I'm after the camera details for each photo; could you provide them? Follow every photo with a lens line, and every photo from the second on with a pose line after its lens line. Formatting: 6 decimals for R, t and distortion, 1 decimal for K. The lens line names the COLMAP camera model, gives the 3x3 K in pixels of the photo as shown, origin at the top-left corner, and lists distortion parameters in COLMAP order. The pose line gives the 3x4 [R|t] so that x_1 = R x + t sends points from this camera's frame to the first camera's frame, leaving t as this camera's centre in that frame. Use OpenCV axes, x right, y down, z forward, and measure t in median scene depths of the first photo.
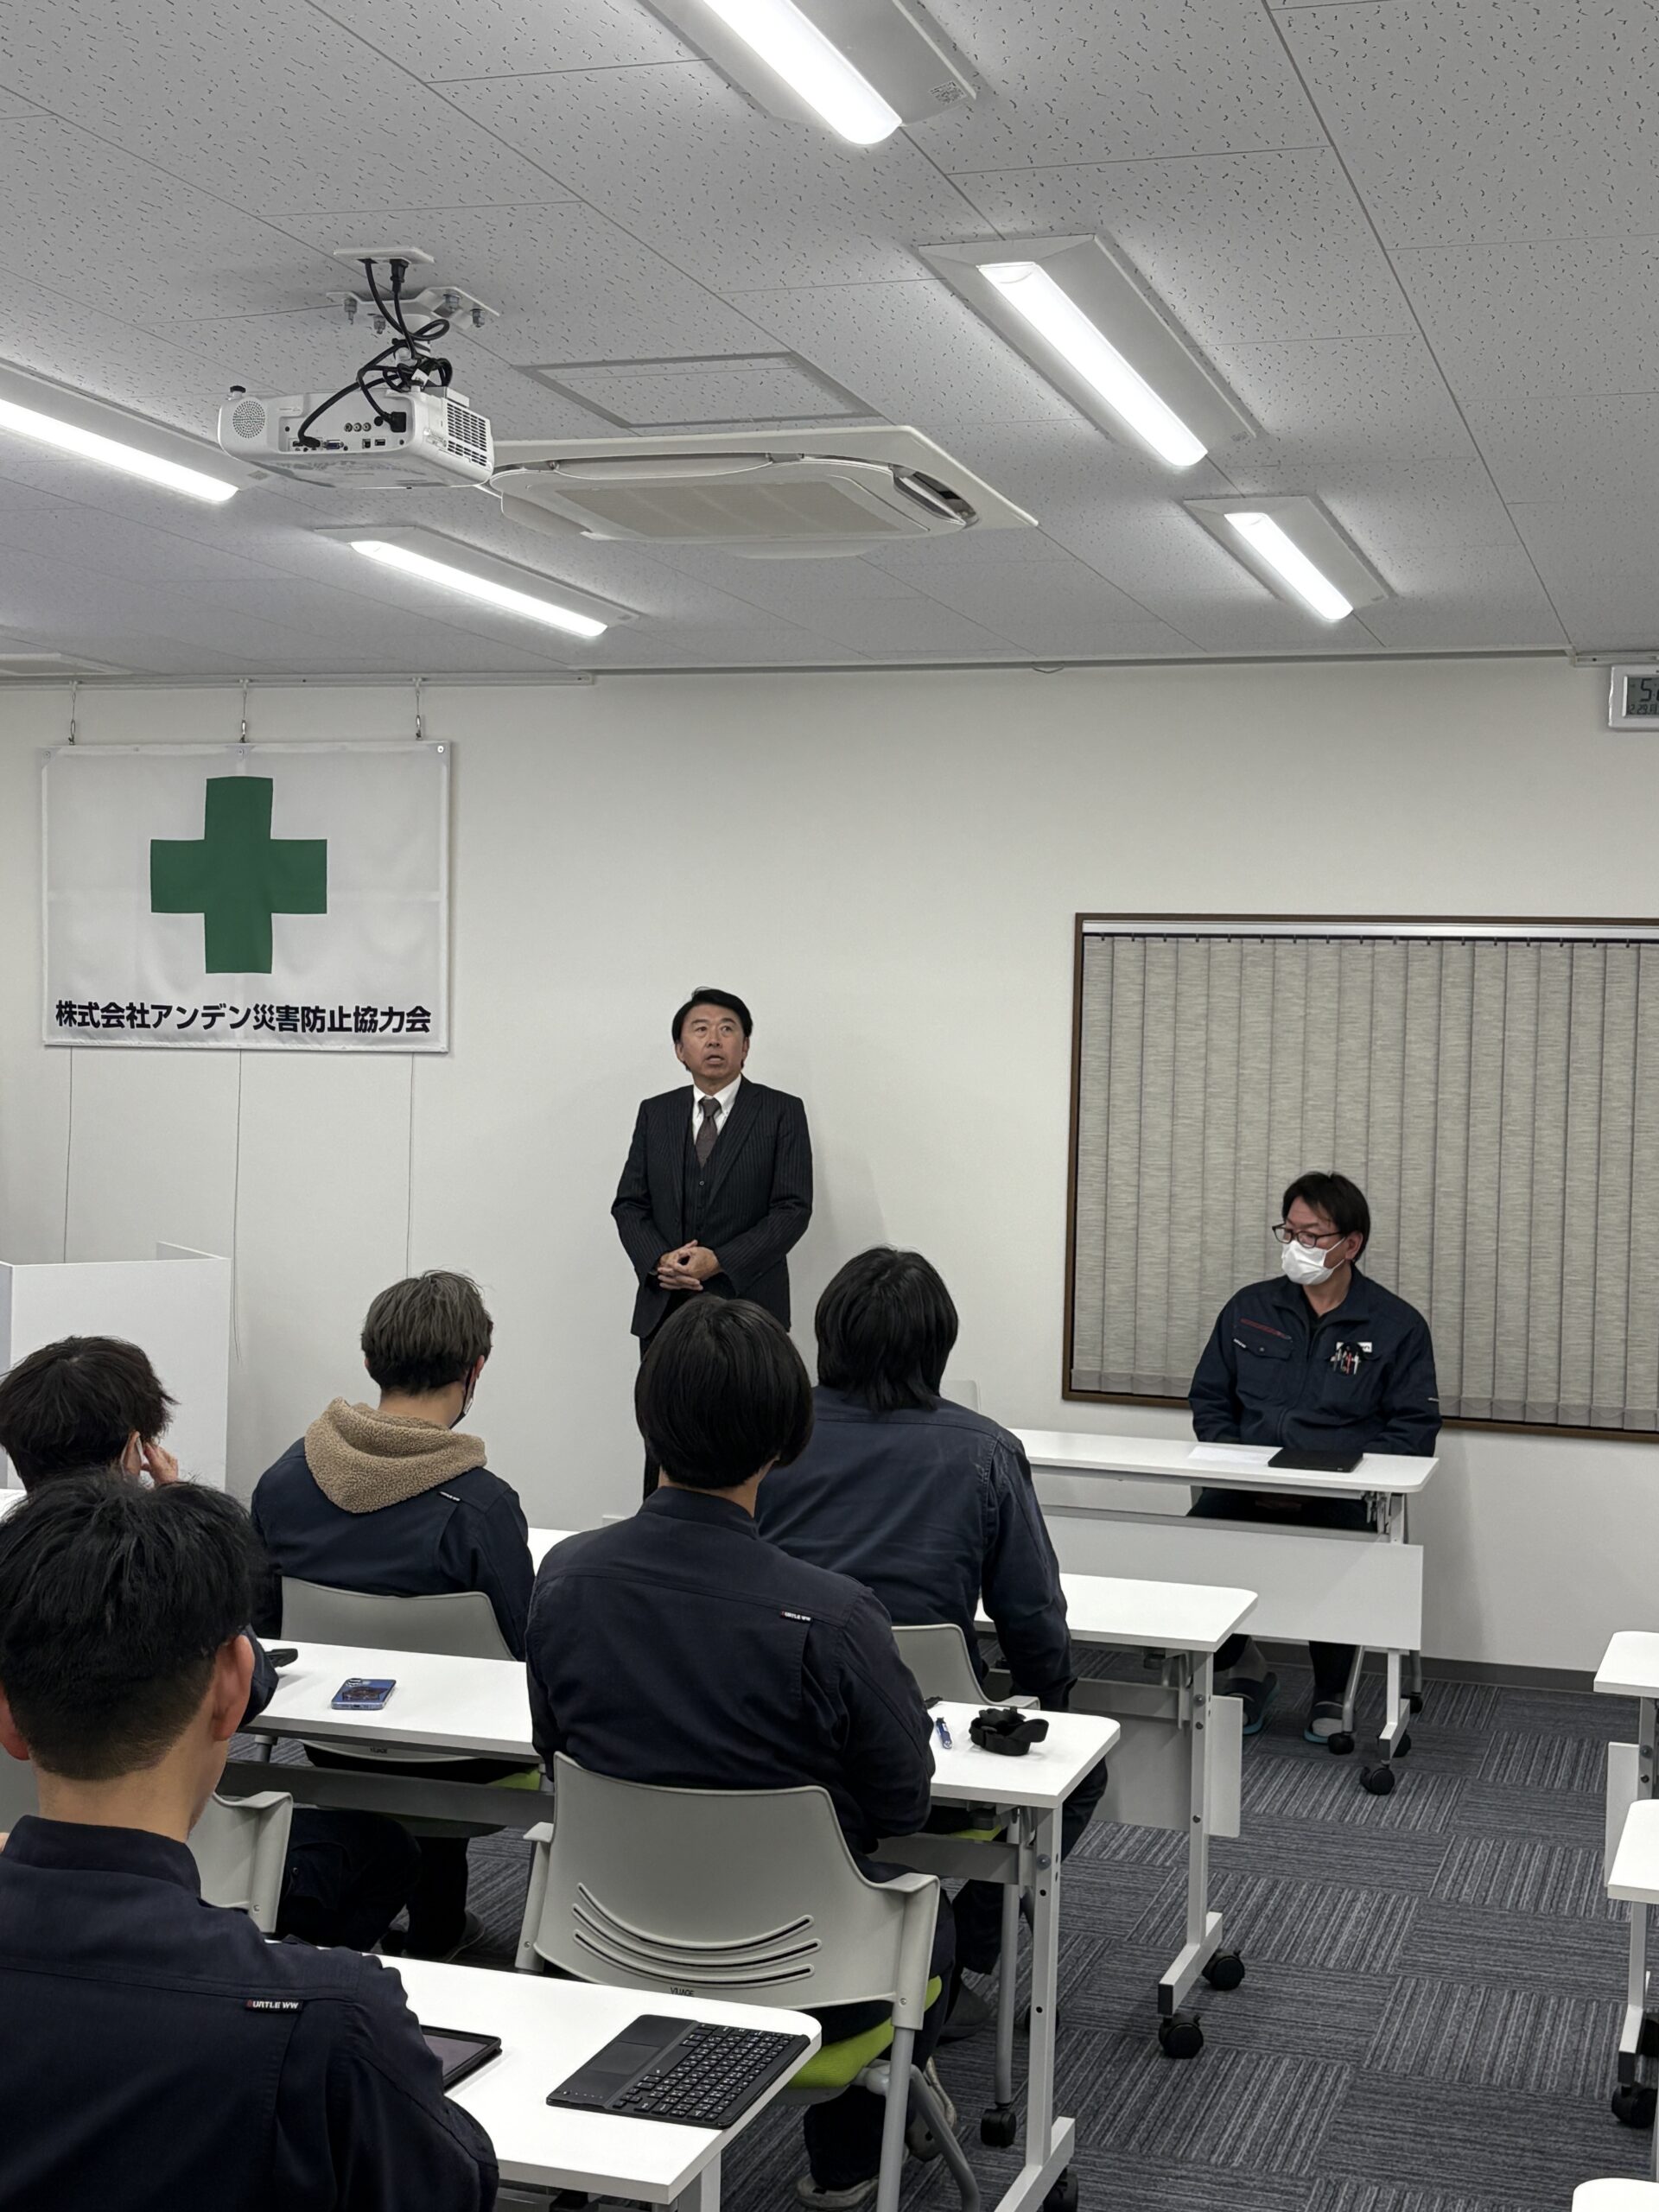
lens RADIAL K [[2859.1, 0, 835.1], [0, 2859.1, 1089.4], [0, 0, 1]] dist [0.128658, 0.000000]
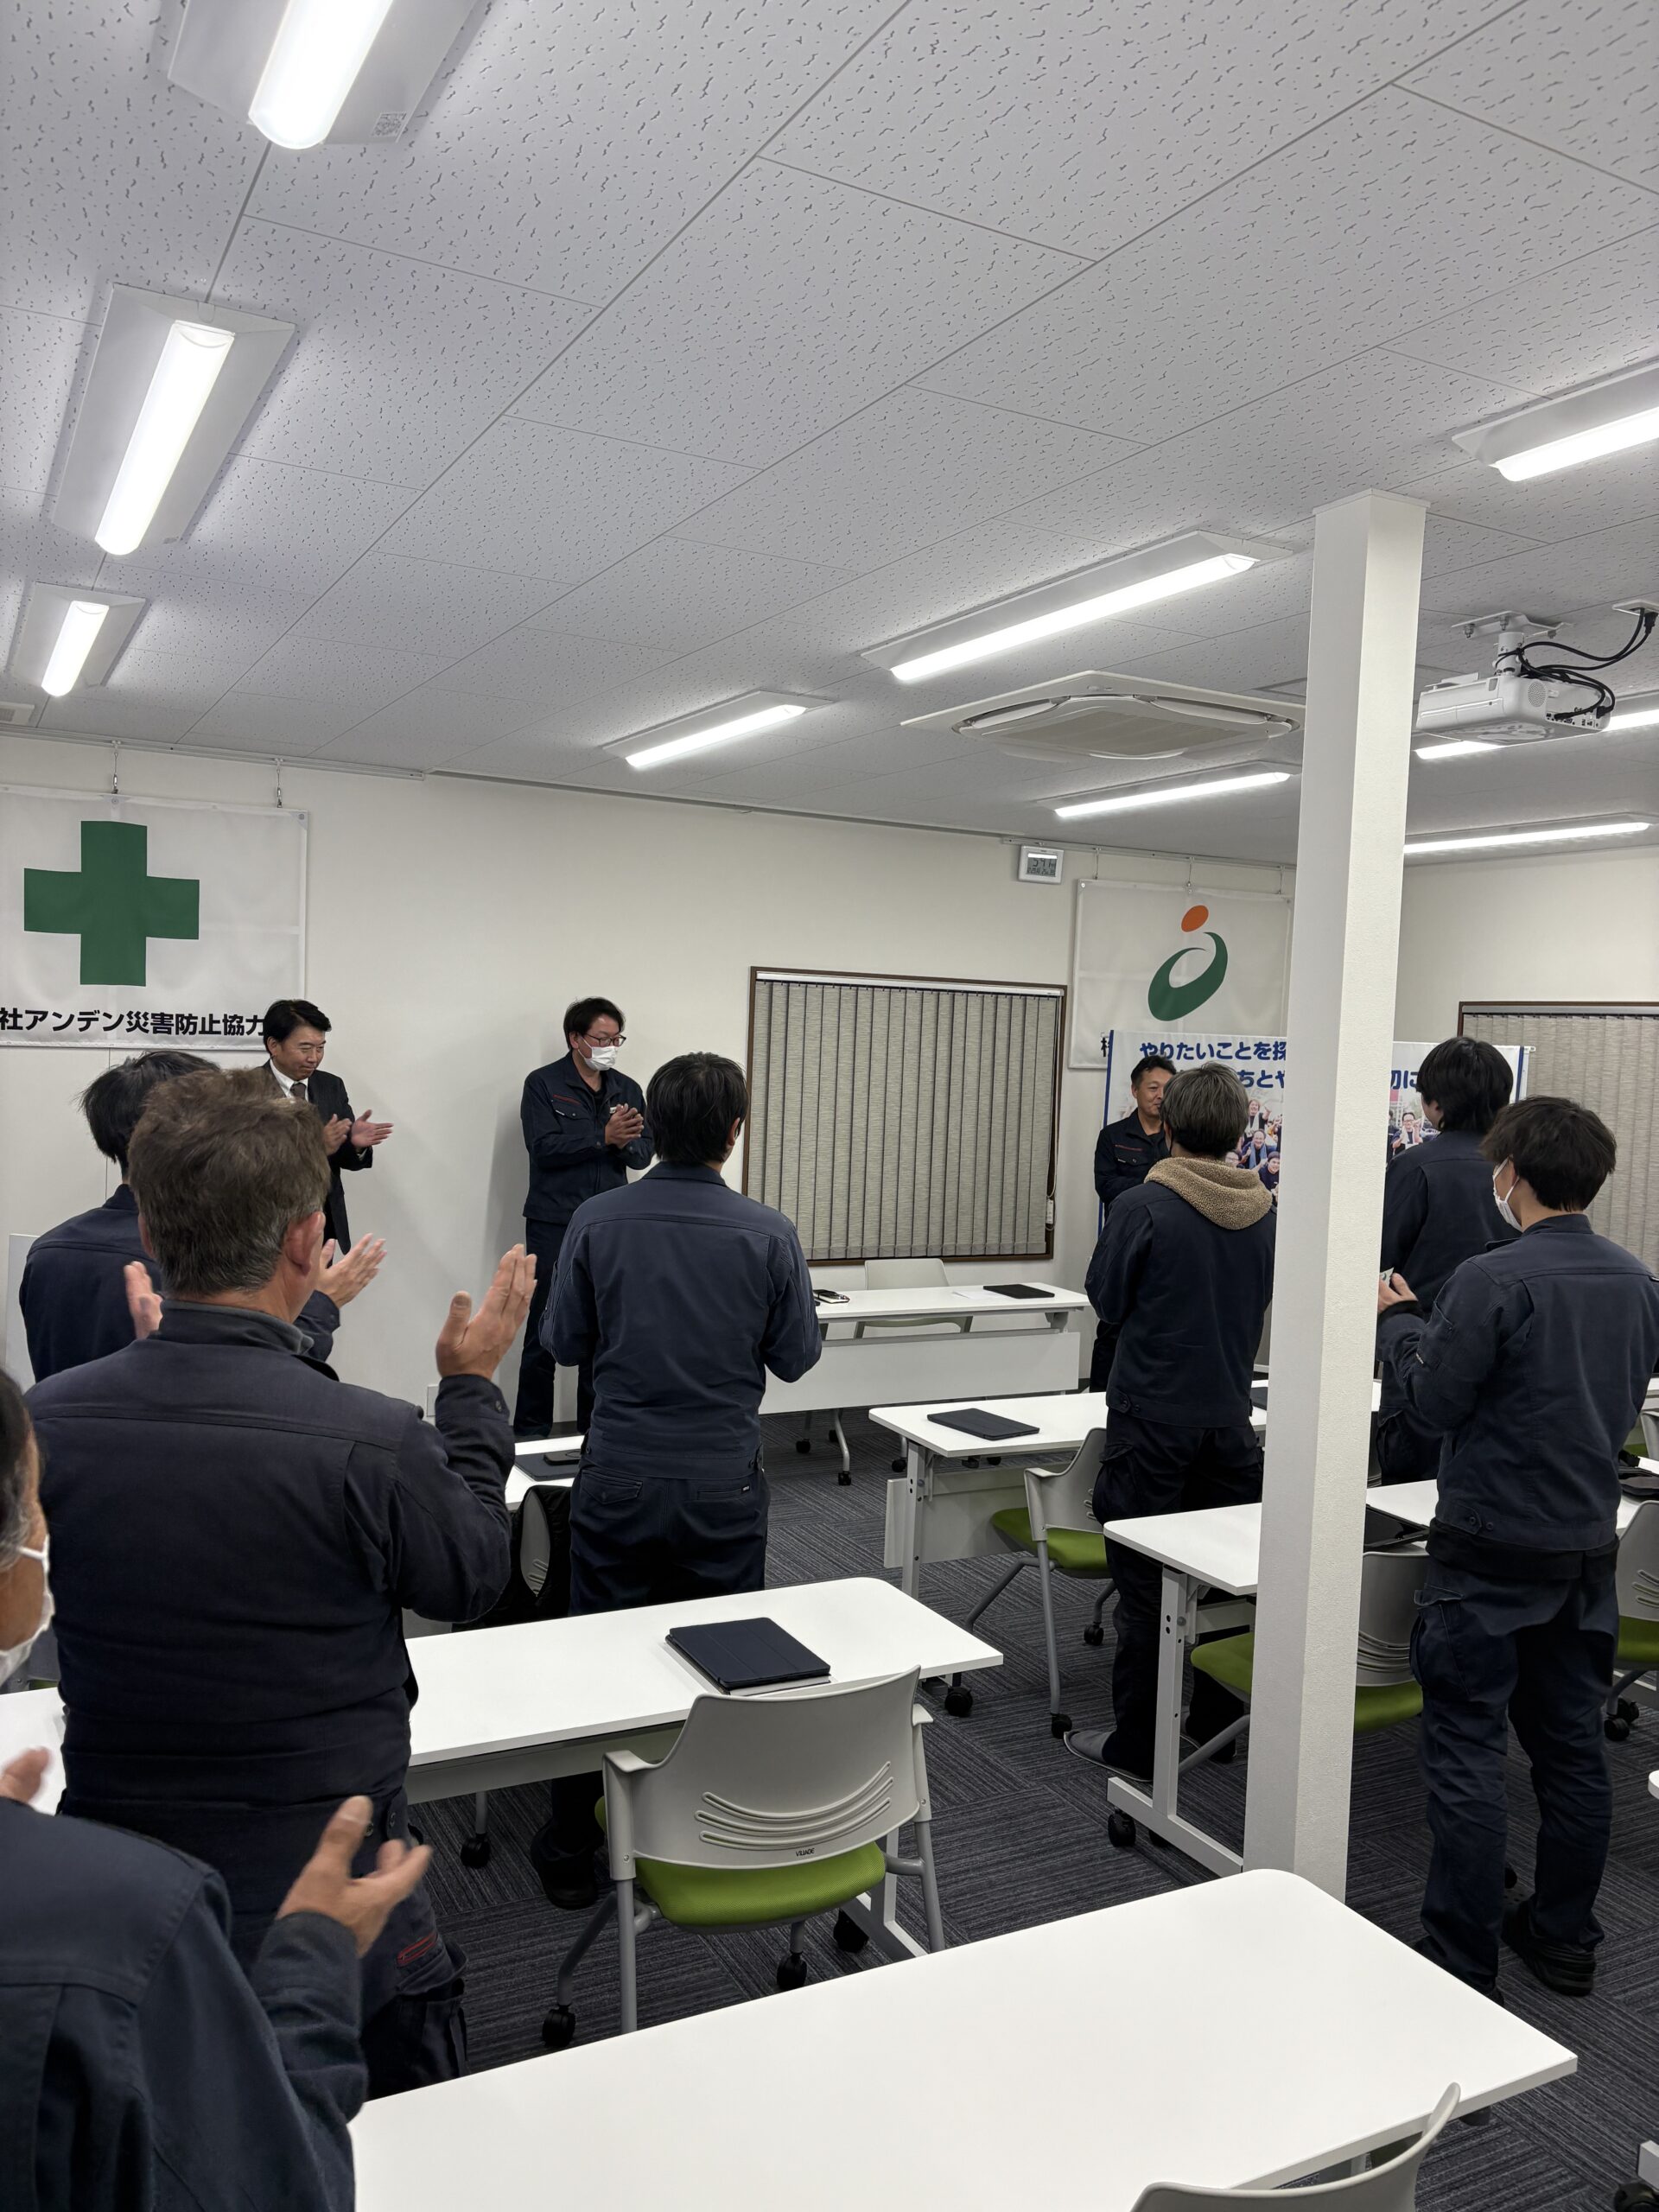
lens RADIAL K [[1657.0, 0, 829.5], [0, 1657.0, 1120.4], [0, 0, 1]] dist [0.045014, -0.015924]
pose [[0.704343, -0.036462, 0.708923, -0.500622], [-0.010754, 0.998017, 0.062015, -0.030779], [-0.709778, -0.051304, 0.702554, 0.291459]]
